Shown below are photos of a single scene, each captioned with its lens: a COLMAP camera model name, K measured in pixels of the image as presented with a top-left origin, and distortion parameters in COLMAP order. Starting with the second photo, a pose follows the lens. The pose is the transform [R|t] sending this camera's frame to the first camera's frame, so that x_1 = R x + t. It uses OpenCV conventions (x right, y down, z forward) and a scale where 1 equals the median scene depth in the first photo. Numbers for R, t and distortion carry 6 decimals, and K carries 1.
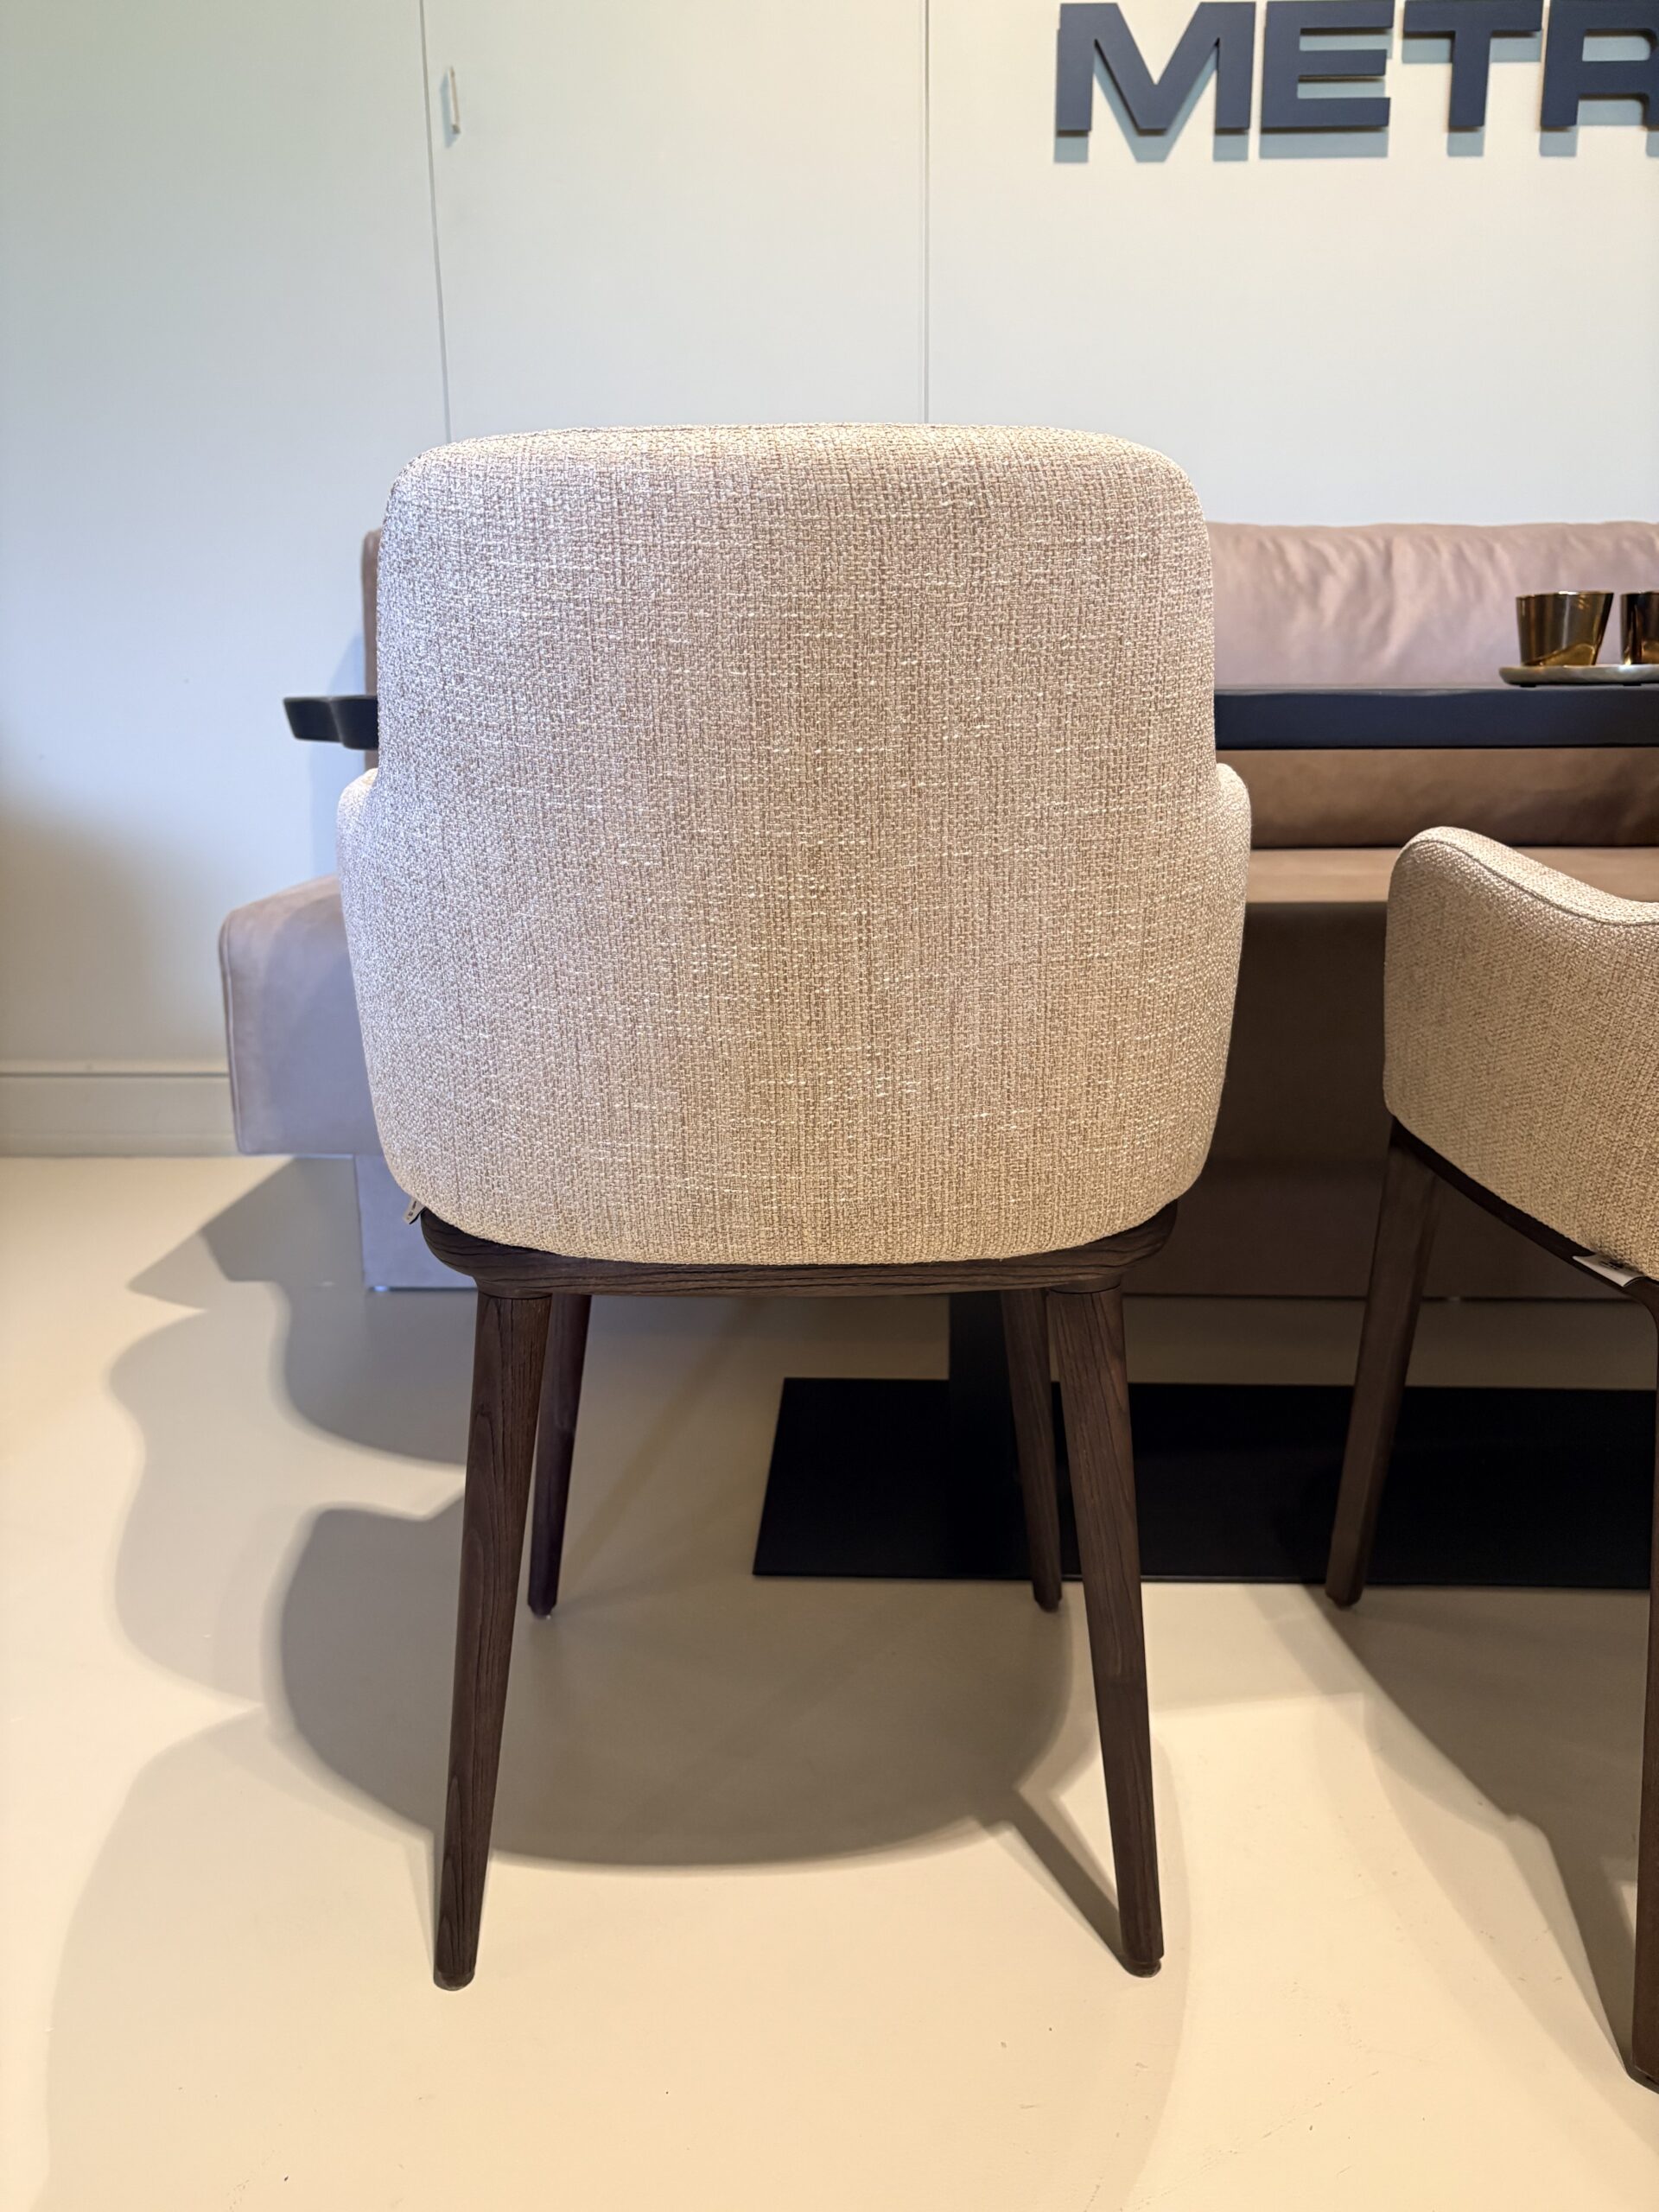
lens RADIAL K [[1673.1, 0, 837.6], [0, 1673.1, 1101.3], [0, 0, 1]] dist [0.041549, -0.044379]
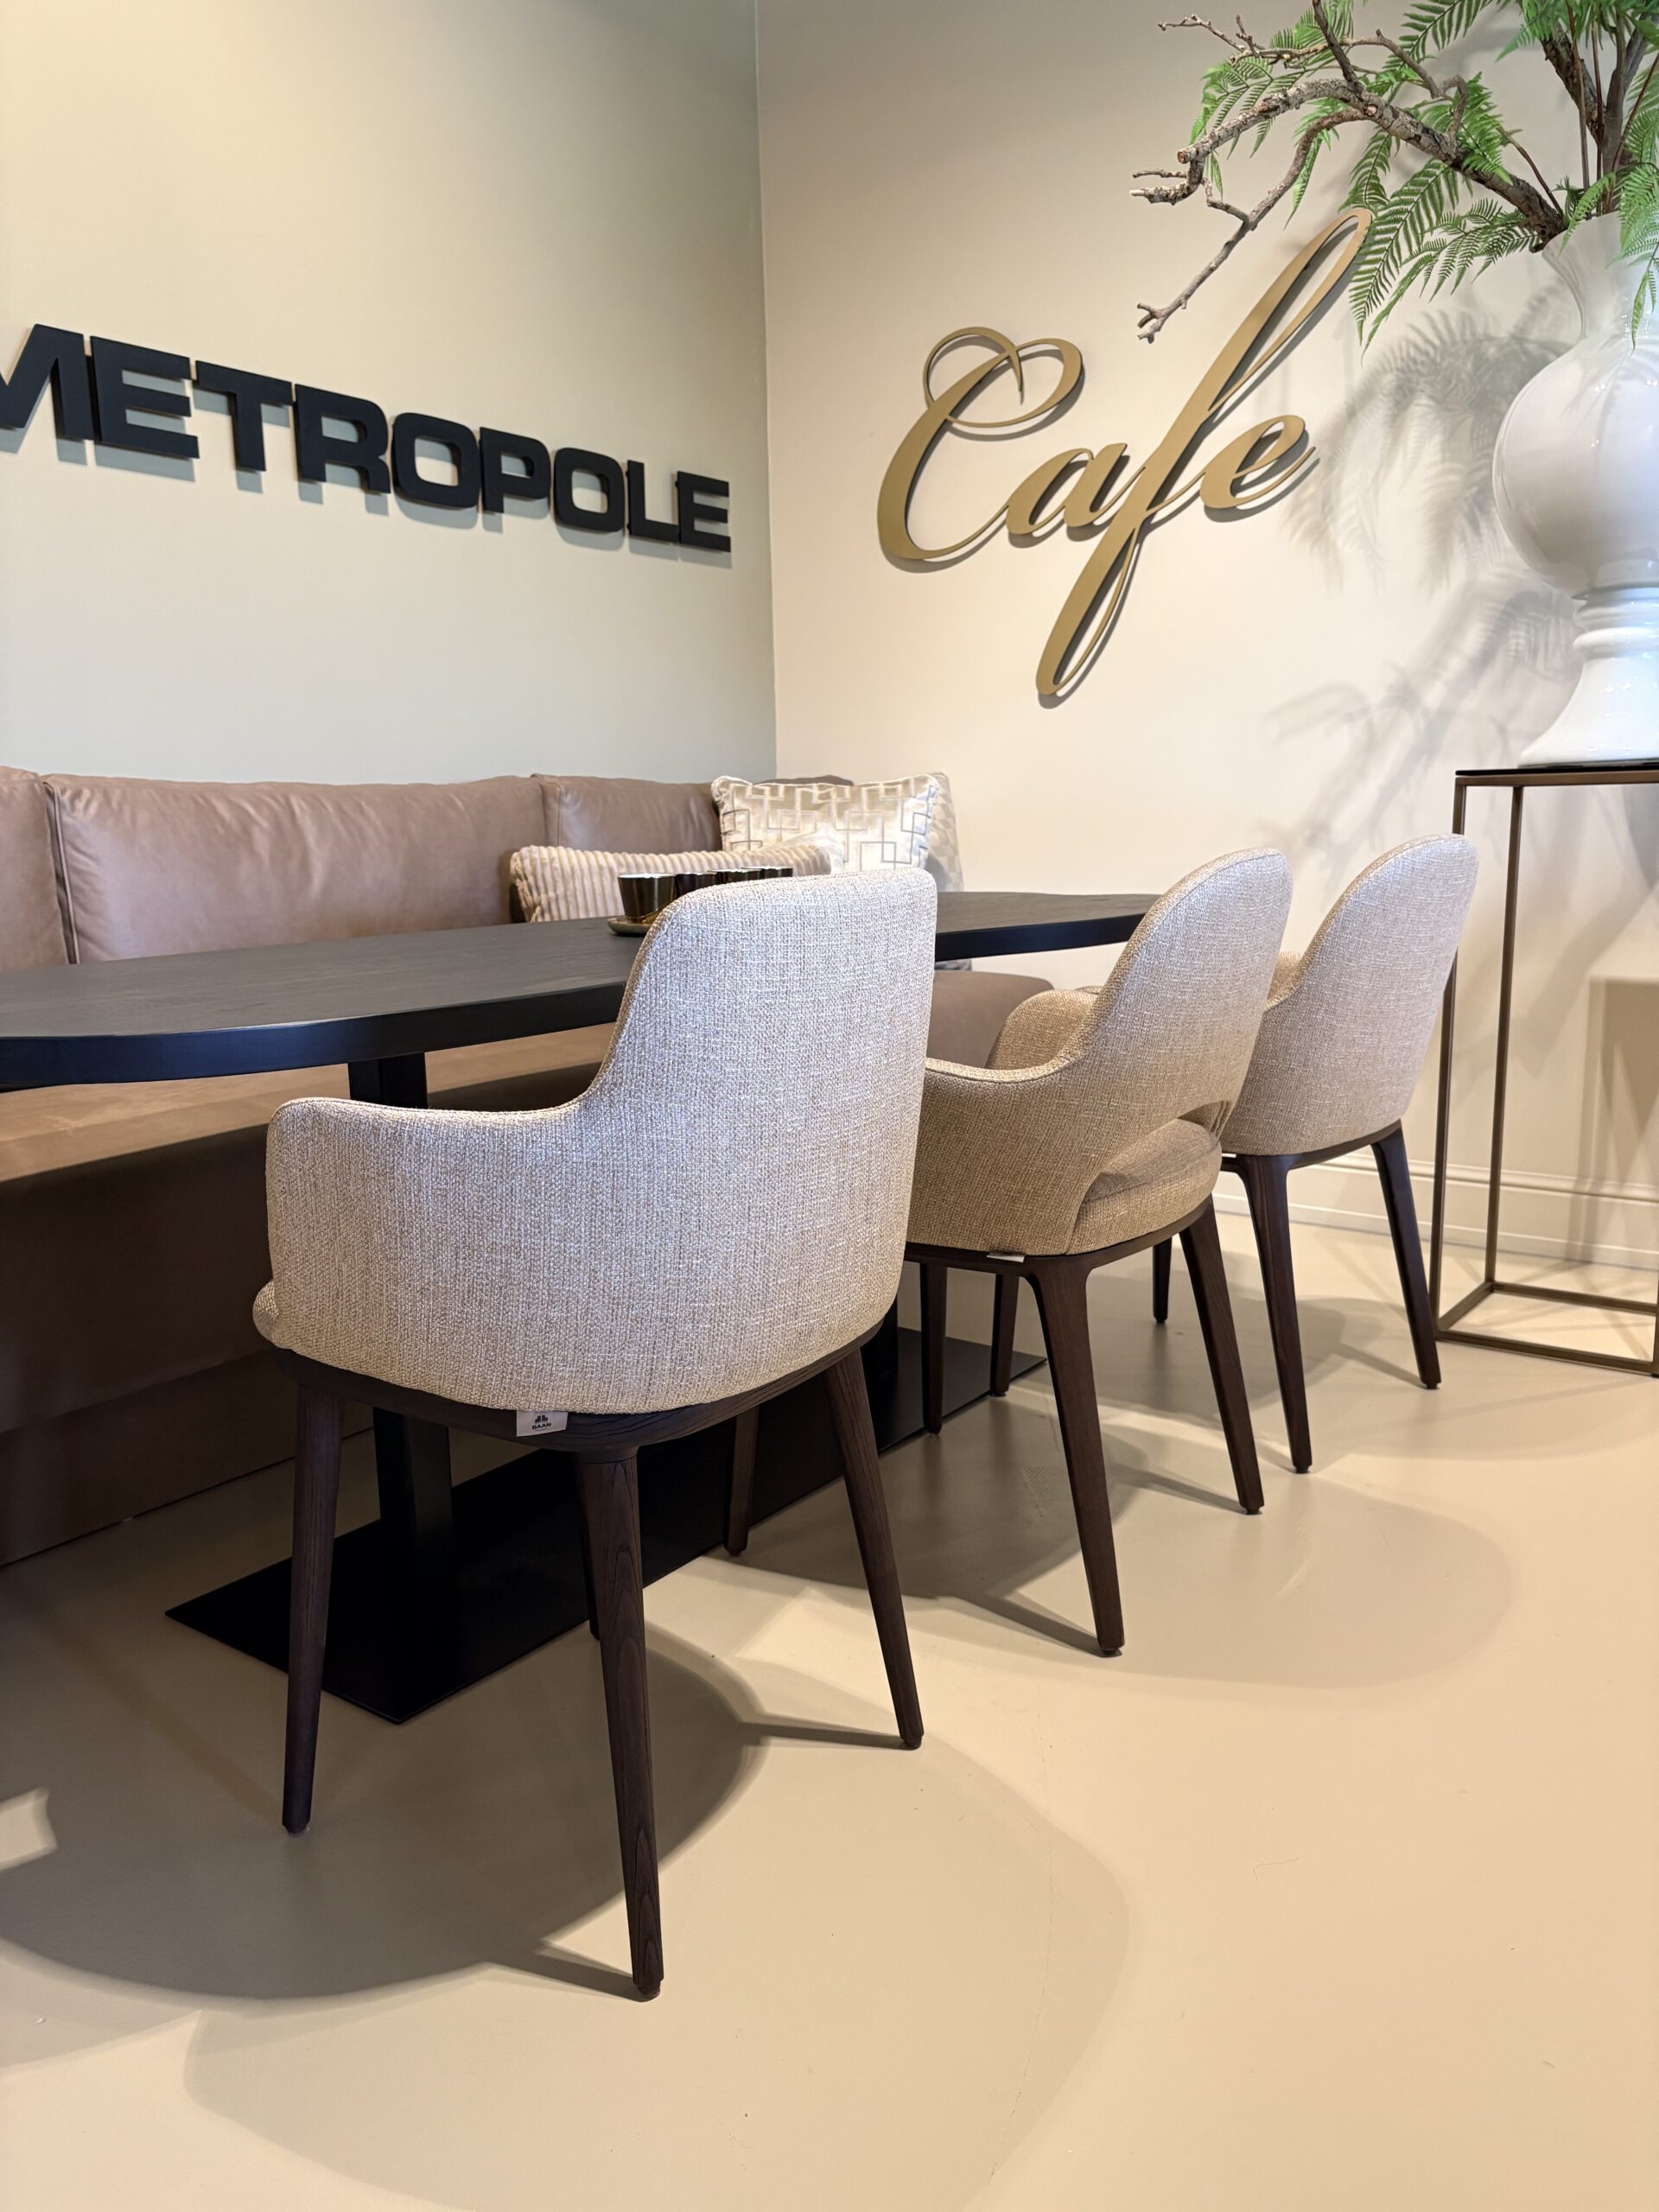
lens RADIAL K [[1673.1, 0, 851.1], [0, 1673.1, 1106.7], [0, 0, 1]] dist [0.041549, -0.044379]
pose [[0.555341, -0.149803, 0.818019, -0.470182], [0.211576, 0.976726, 0.035231, -0.069426], [-0.804259, 0.153508, 0.574111, 0.005330]]
